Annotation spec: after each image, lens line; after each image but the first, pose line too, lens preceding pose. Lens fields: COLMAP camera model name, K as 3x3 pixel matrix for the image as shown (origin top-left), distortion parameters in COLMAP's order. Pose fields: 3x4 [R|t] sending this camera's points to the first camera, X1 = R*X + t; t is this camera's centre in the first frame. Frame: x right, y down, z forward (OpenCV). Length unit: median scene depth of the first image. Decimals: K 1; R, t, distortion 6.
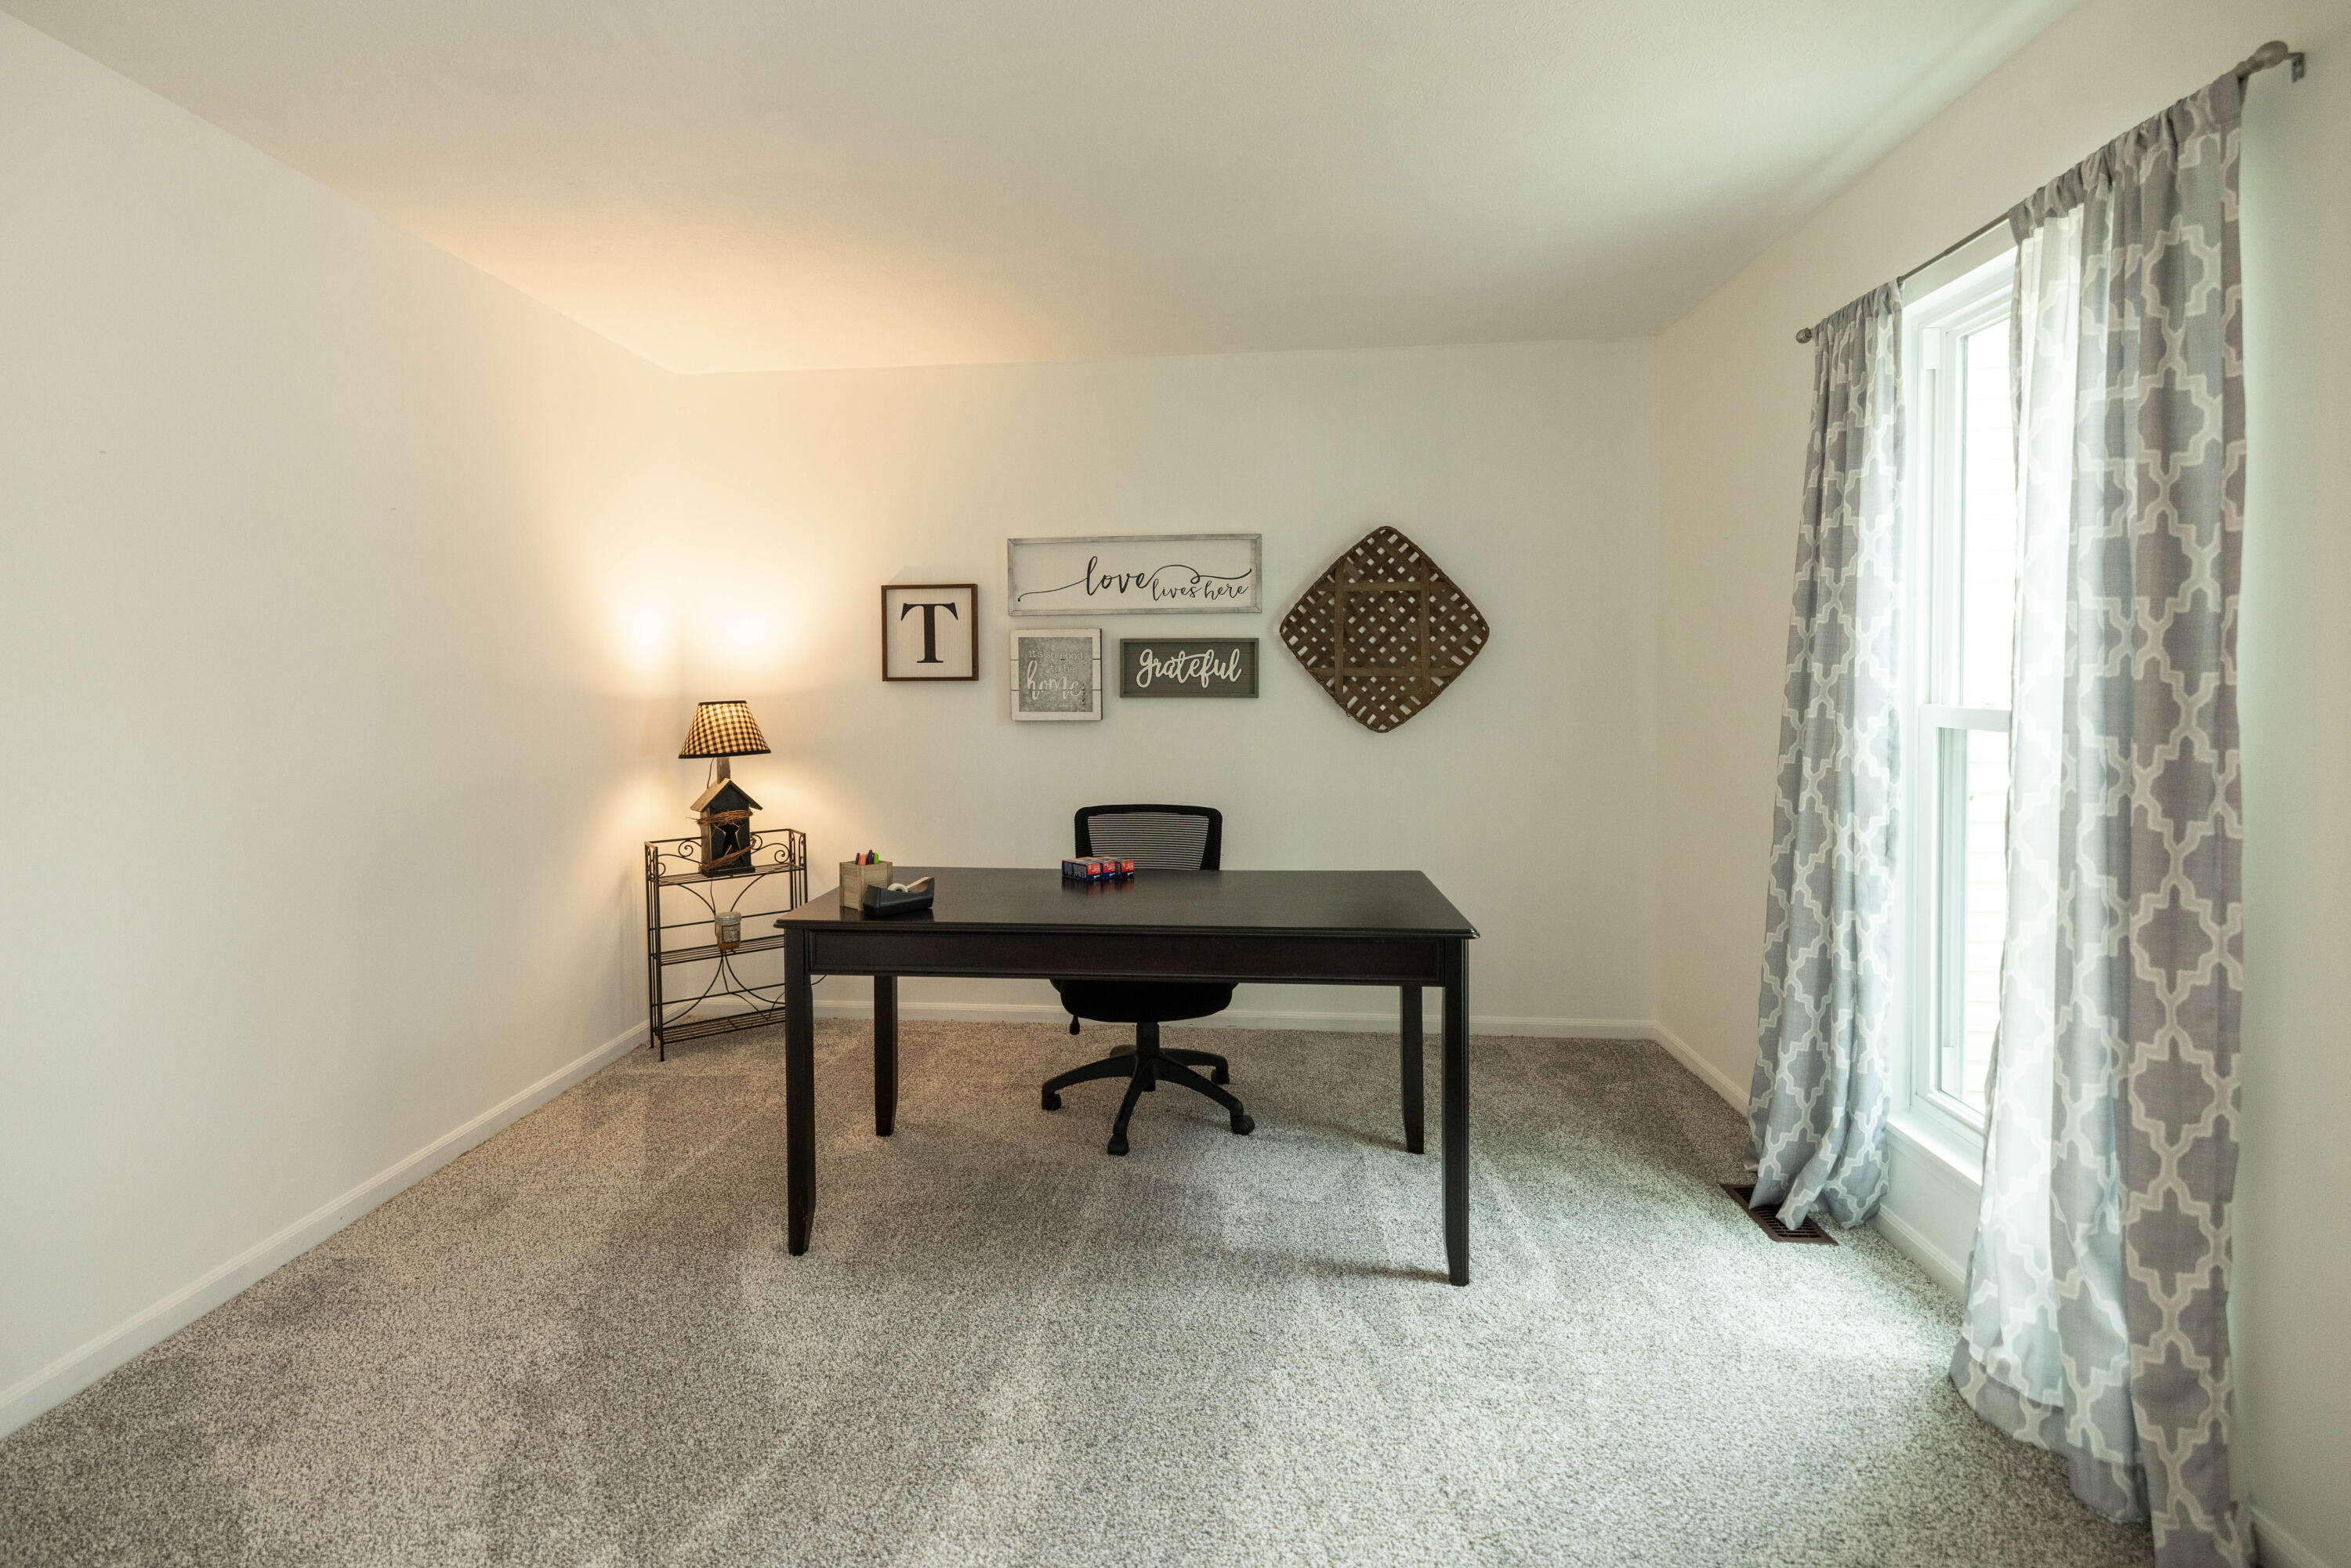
lens RADIAL K [[1096.8, 0, 1138.1], [0, 1096.8, 703.6], [0, 0, 1]] dist [-0.002097, -0.000409]
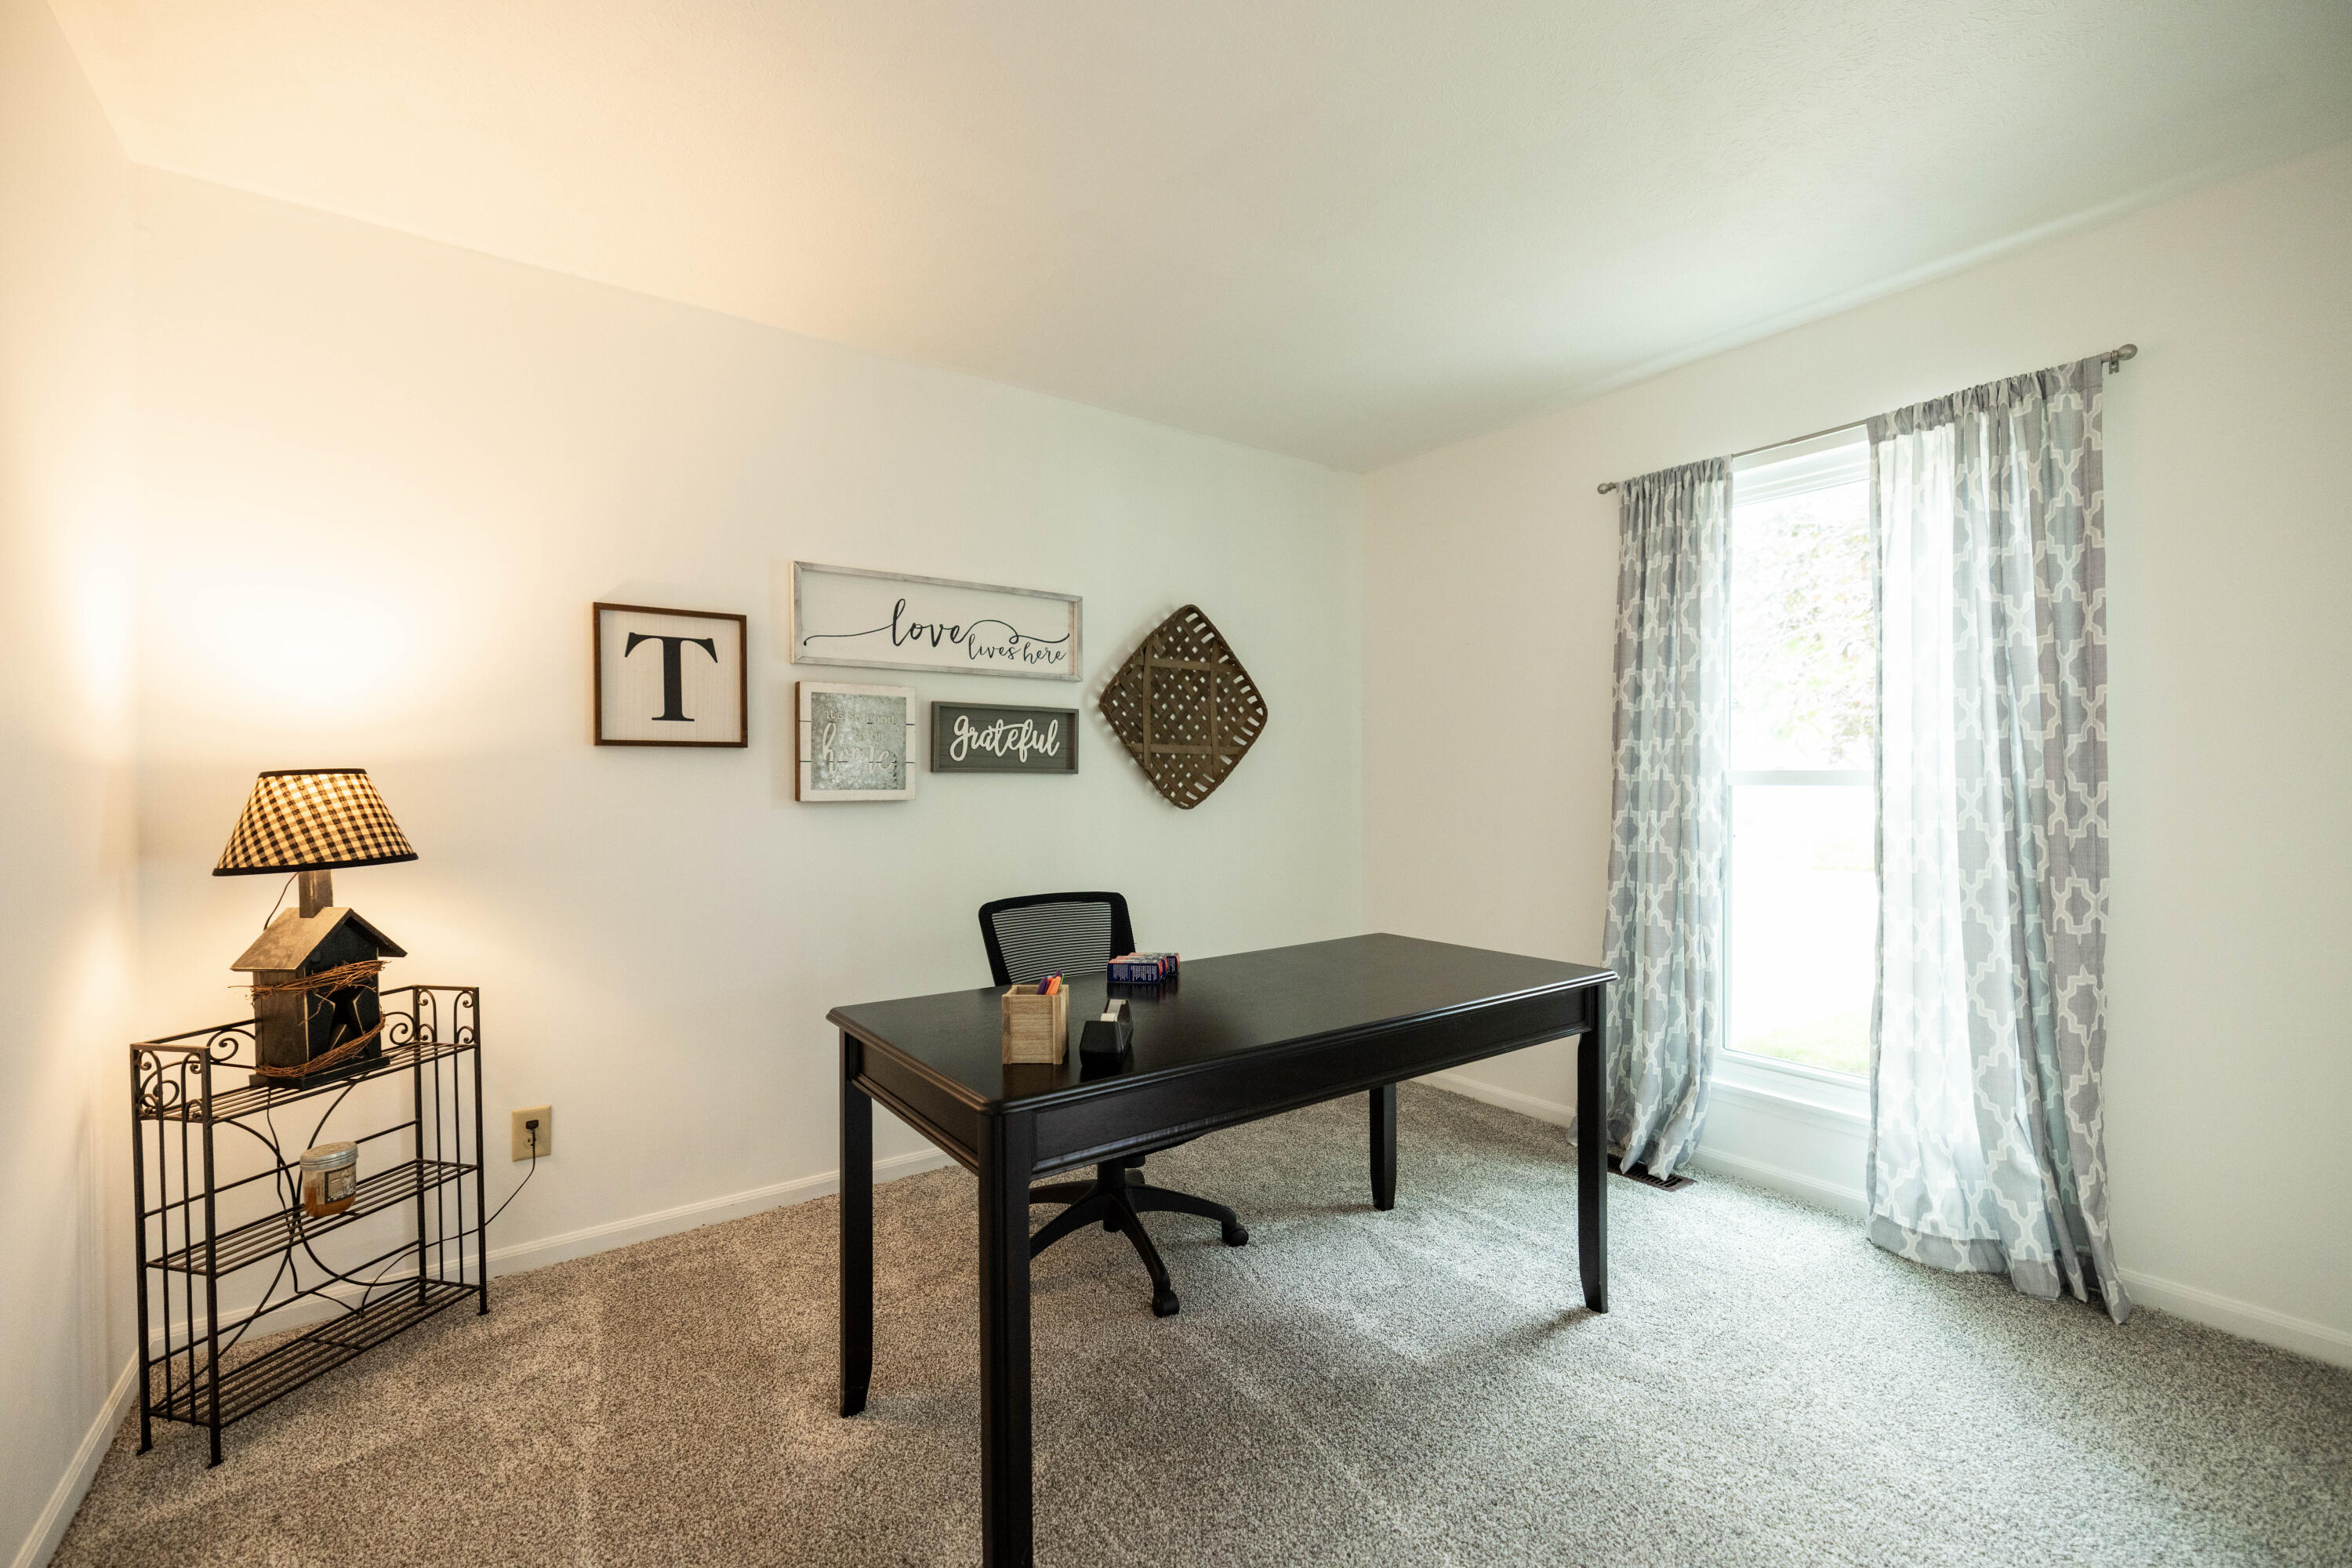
lens RADIAL K [[986.8, 0, 1173.7], [0, 986.8, 789.5], [0, 0, 1]] dist [0.001394, -0.000169]
pose [[0.747113, -0.000833, 0.664696, -0.384348], [0.014952, 0.999767, -0.015553, 0.022060], [-0.664528, 0.021558, 0.746952, 0.329891]]
